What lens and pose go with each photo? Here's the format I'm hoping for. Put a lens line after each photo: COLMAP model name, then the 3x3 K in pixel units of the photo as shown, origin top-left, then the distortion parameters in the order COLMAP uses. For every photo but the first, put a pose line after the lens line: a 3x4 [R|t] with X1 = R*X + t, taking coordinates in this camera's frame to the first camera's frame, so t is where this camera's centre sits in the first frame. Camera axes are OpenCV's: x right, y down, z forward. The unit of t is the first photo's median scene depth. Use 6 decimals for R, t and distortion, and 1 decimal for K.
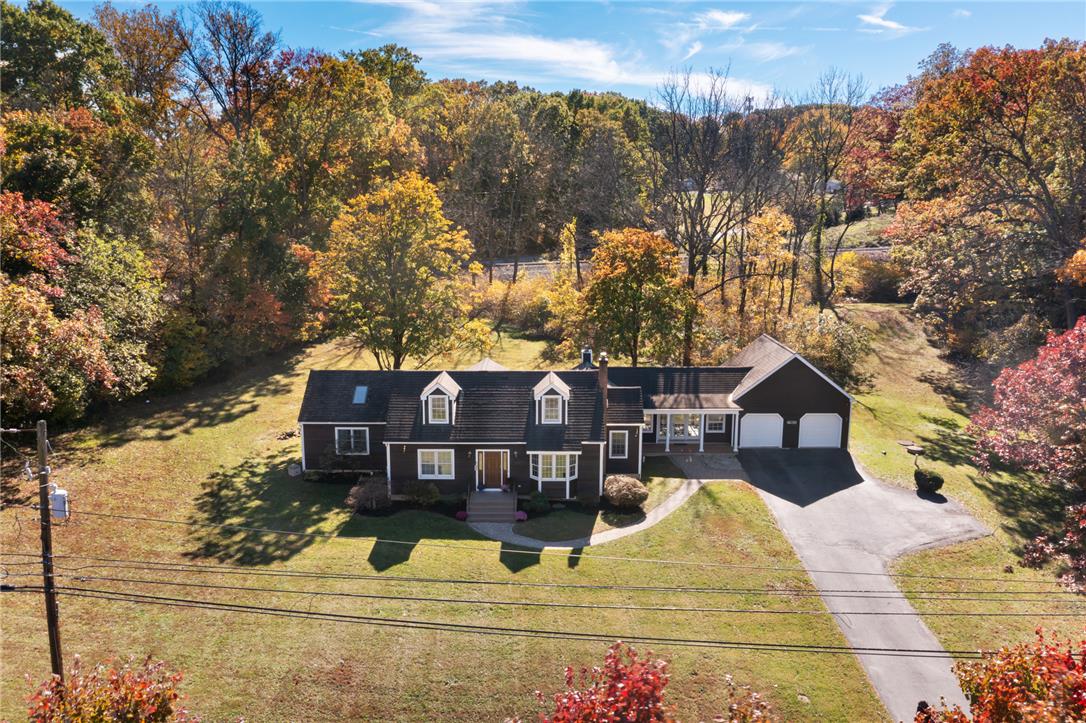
lens RADIAL K [[878.1, 0, 533.2], [0, 878.1, 360.9], [0, 0, 1]] dist [-0.009561, -0.003589]
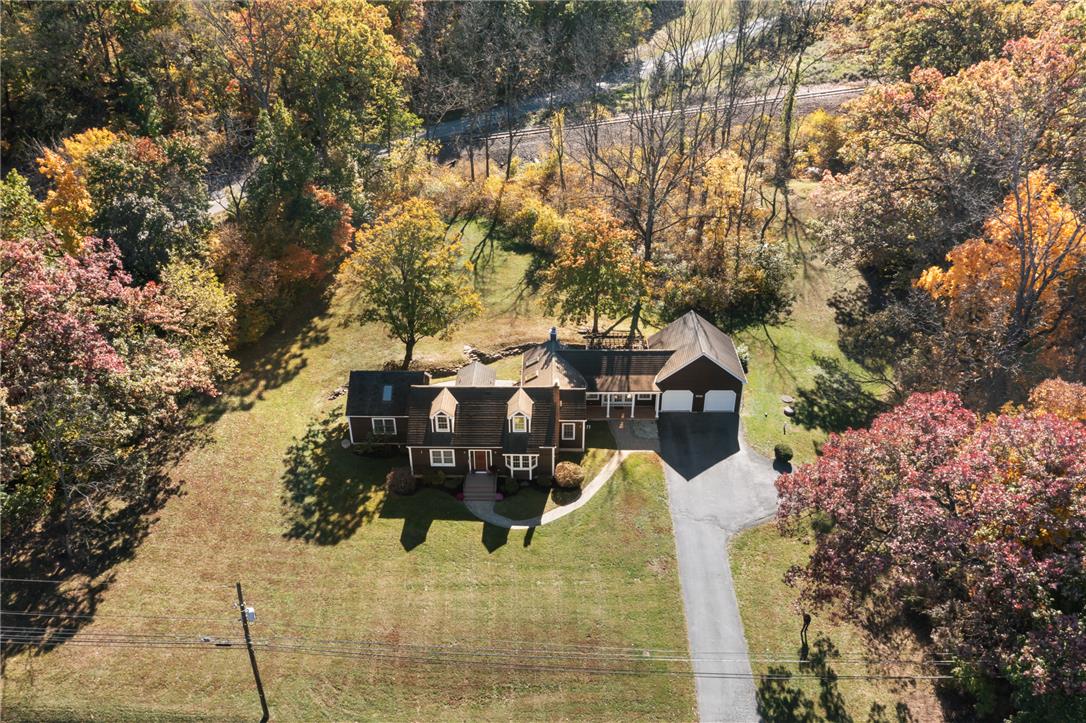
lens RADIAL K [[880.8, 0, 543.0], [0, 880.8, 361.5], [0, 0, 1]] dist [0.061290, -0.086595]
pose [[0.999928, 0.011413, -0.003808, 0.063309], [-0.009315, 0.934689, 0.355345, -0.558865], [0.007615, -0.355283, 0.934728, -0.333390]]
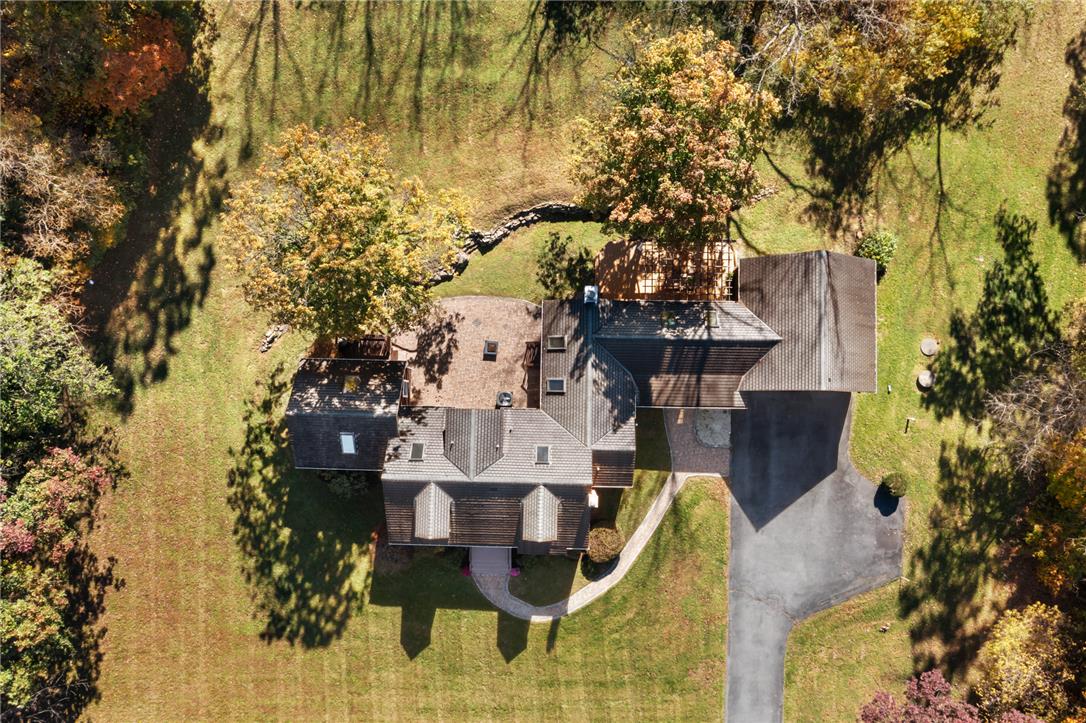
lens RADIAL K [[880.8, 0, 543.0], [0, 880.8, 361.5], [0, 0, 1]] dist [0.061290, -0.086595]
pose [[0.999845, 0.016696, -0.005614, 0.026024], [0.001558, 0.233620, 0.972327, -1.025306], [0.017546, -0.972185, 0.233558, 0.946347]]
